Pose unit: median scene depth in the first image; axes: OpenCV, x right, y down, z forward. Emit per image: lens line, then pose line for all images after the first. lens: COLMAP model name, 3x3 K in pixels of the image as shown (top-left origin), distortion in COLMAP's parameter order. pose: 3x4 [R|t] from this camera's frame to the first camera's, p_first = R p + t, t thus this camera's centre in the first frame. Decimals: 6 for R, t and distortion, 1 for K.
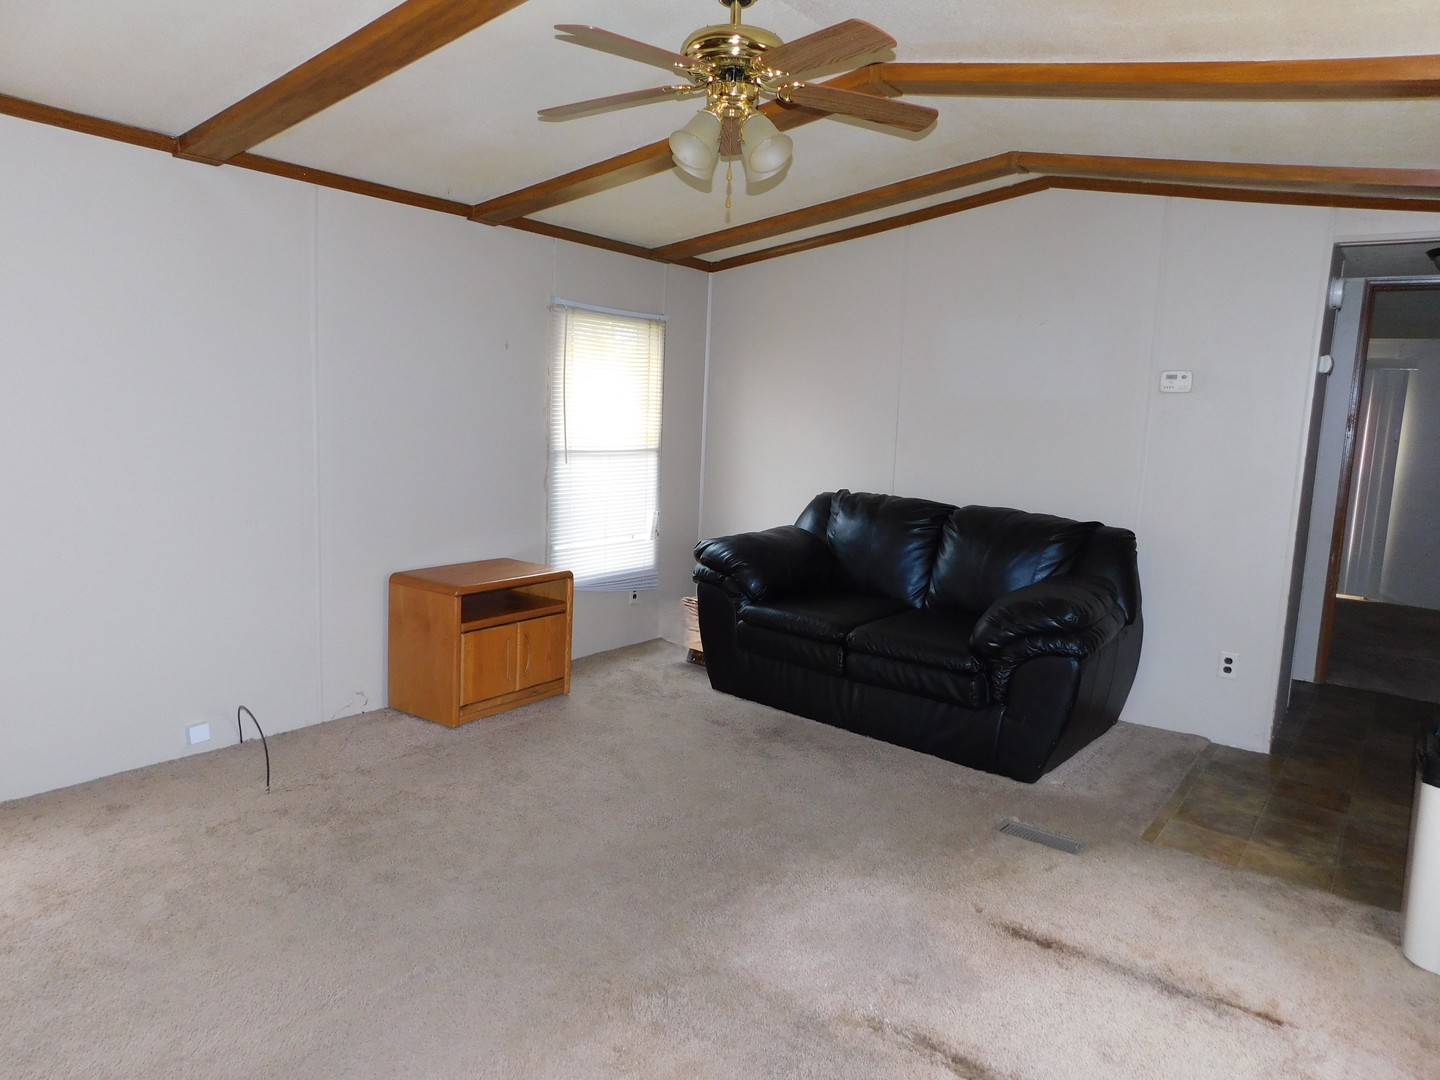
lens RADIAL K [[999.9, 0, 720.0], [0, 999.9, 540.0], [0, 0, 1]] dist [-0.046739, 0.056974]
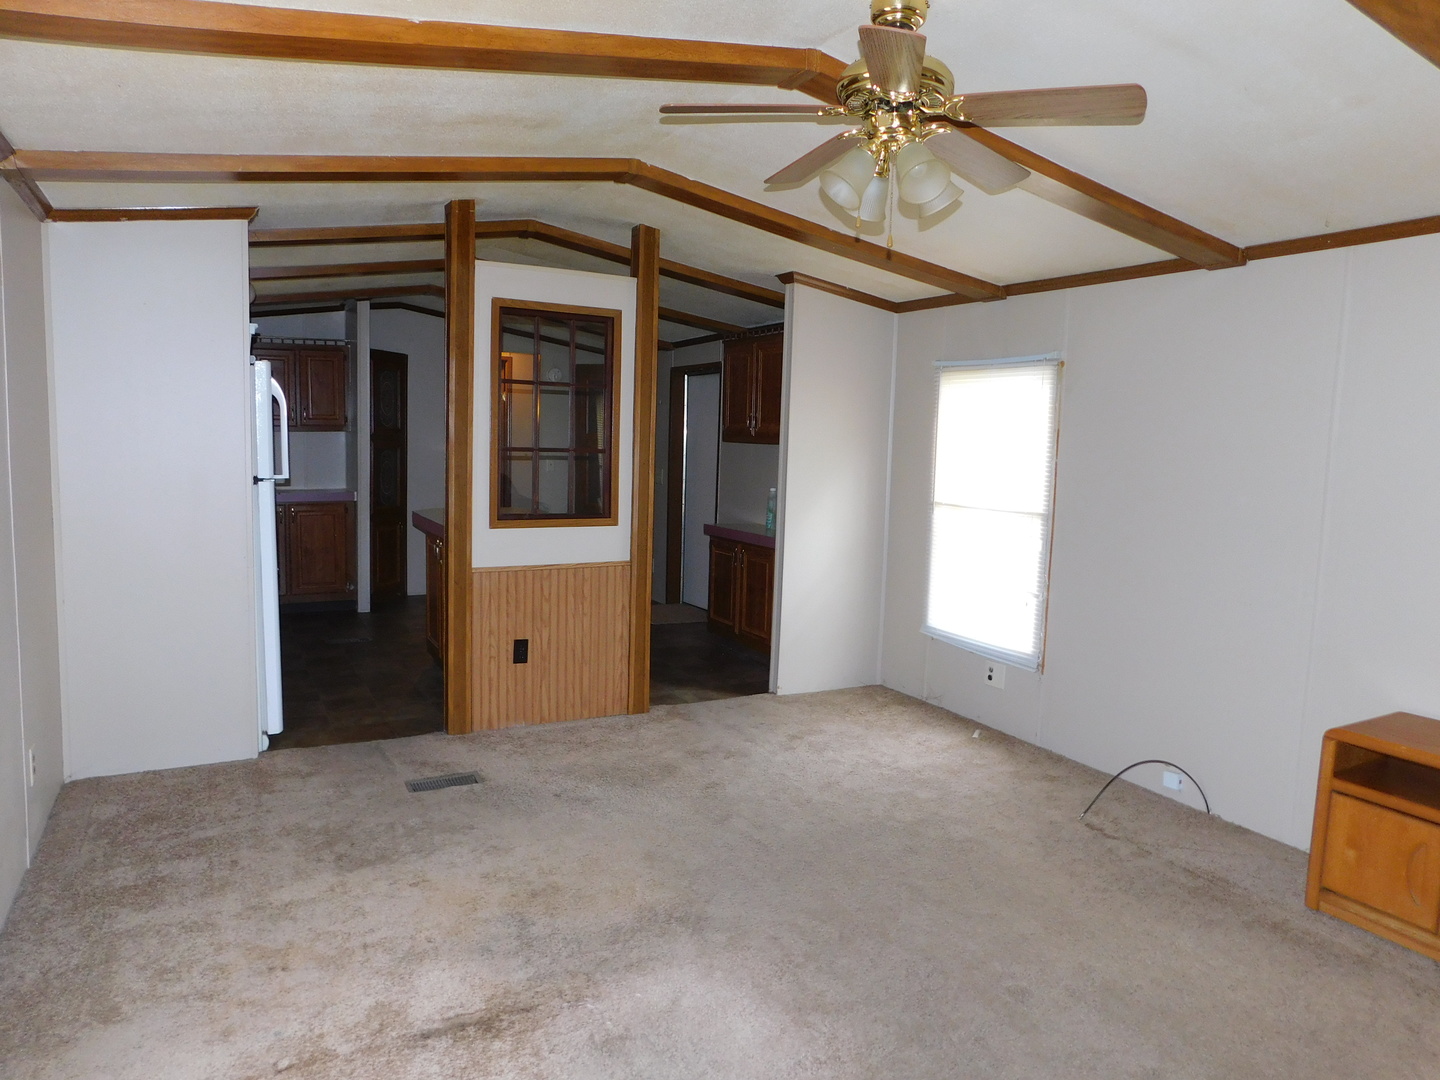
lens RADIAL K [[999.9, 0, 720.0], [0, 999.9, 540.0], [0, 0, 1]] dist [-0.046739, 0.056974]
pose [[-0.399938, 0.033133, -0.915943, 0.827032], [-0.181954, 0.976586, 0.114776, -0.121596], [0.898300, 0.212563, -0.384545, 1.115179]]
